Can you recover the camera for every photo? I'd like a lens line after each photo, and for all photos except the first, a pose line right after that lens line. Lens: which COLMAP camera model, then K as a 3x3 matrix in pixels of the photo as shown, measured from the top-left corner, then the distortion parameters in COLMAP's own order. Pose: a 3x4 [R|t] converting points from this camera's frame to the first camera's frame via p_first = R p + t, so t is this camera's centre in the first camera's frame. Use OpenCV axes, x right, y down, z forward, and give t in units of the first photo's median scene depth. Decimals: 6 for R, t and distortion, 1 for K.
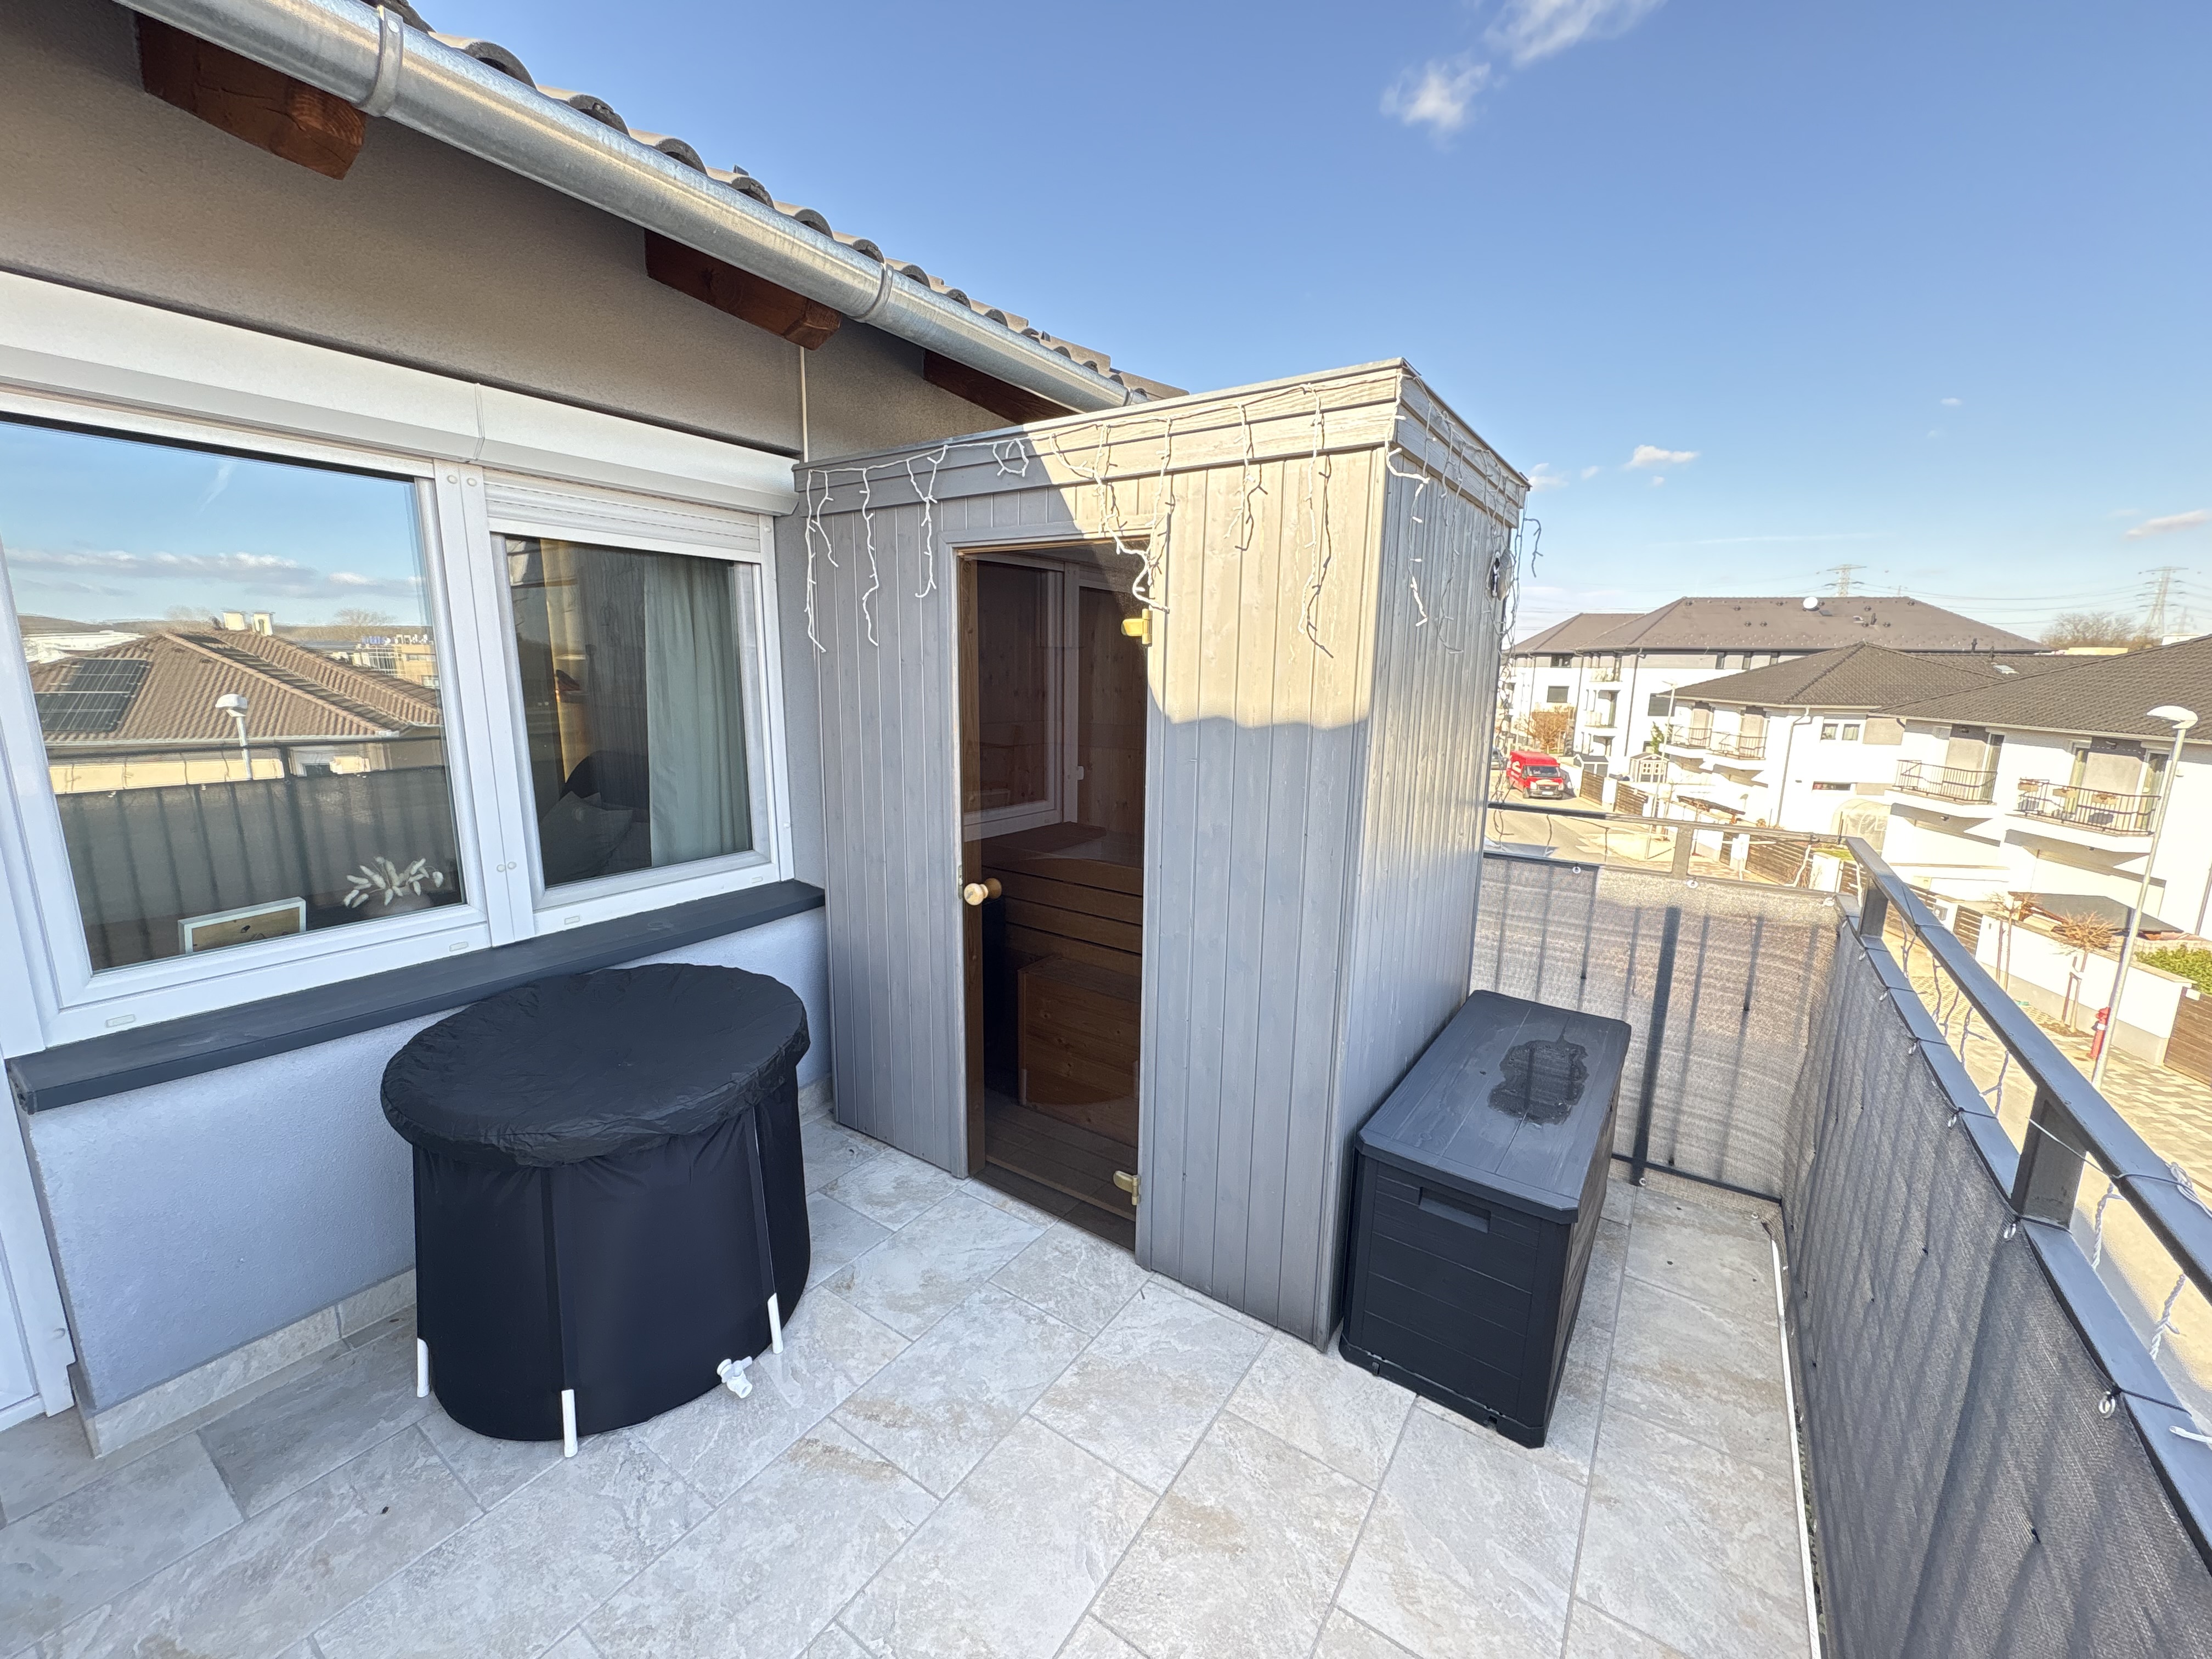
lens RADIAL K [[891.6, 0, 1104.5], [0, 891.6, 829.3], [0, 0, 1]] dist [-0.000344, -0.000006]
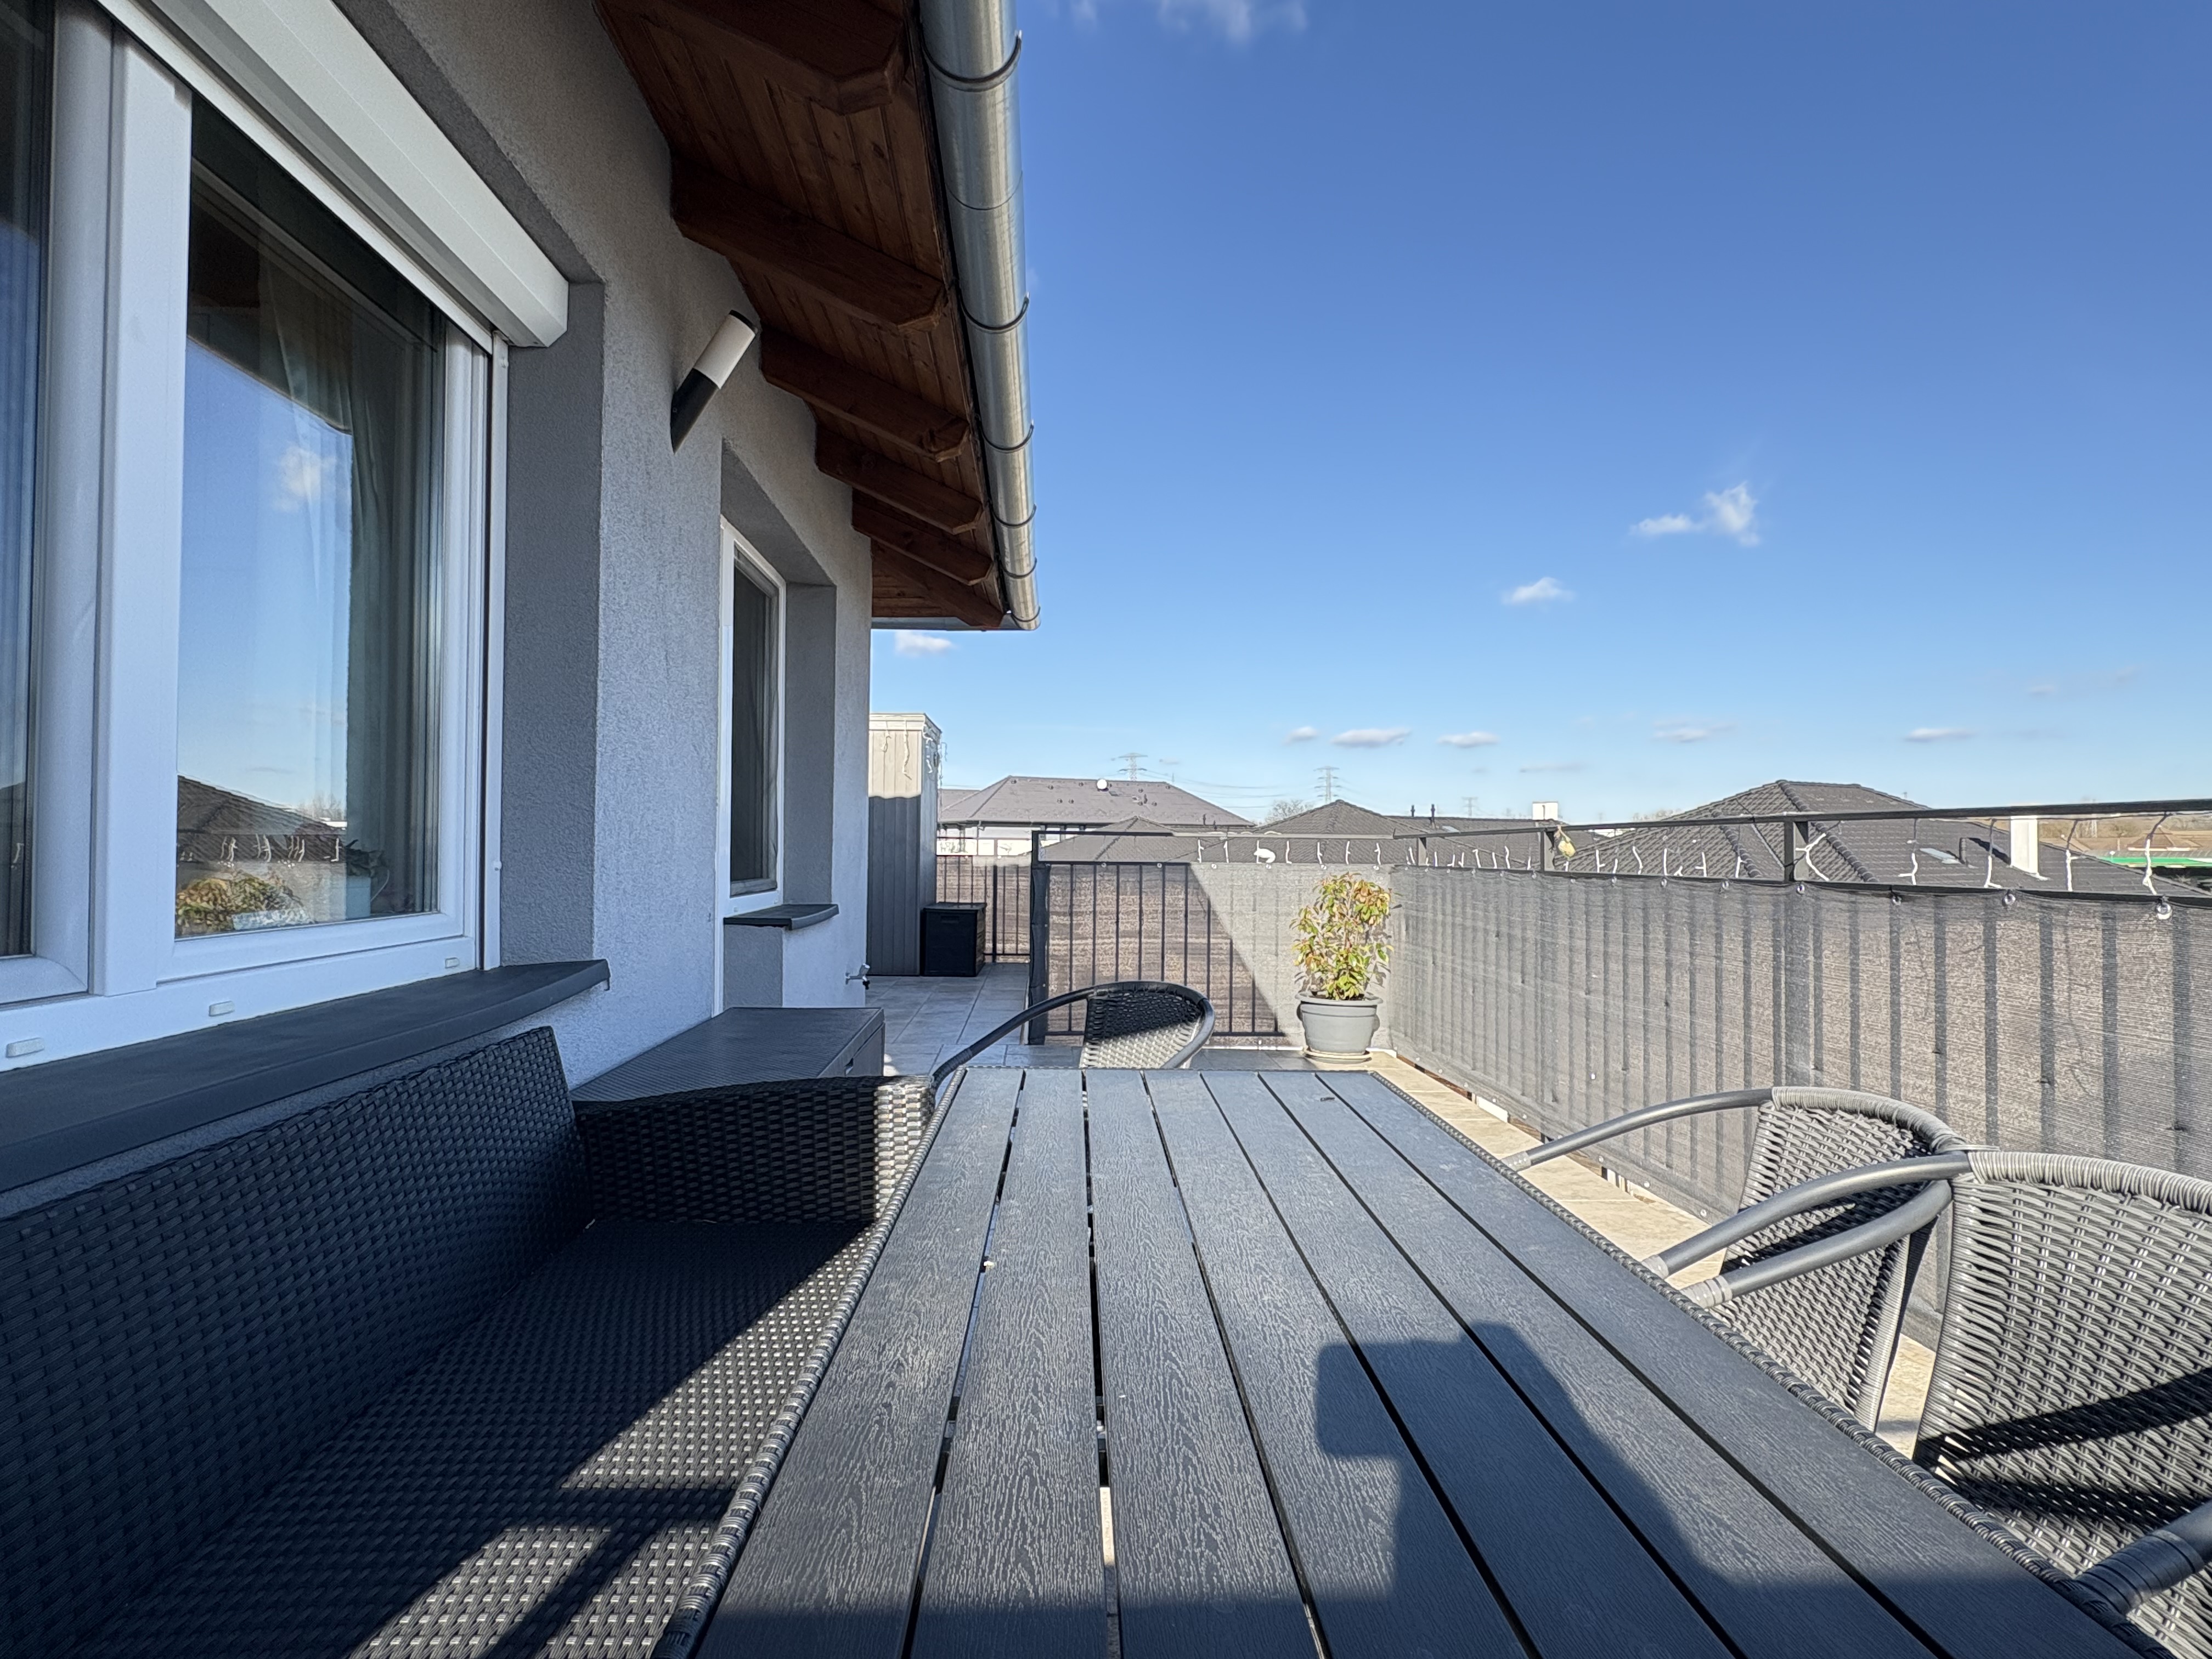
lens RADIAL K [[1084.1, 0, 1105.2], [0, 1084.1, 831.9], [0, 0, 1]] dist [0.000091, 0.000011]
pose [[0.797485, 0.004711, 0.603321, -1.225843], [0.111234, 0.981680, -0.154697, 0.547254], [-0.592997, 0.190479, 0.782351, -2.024009]]
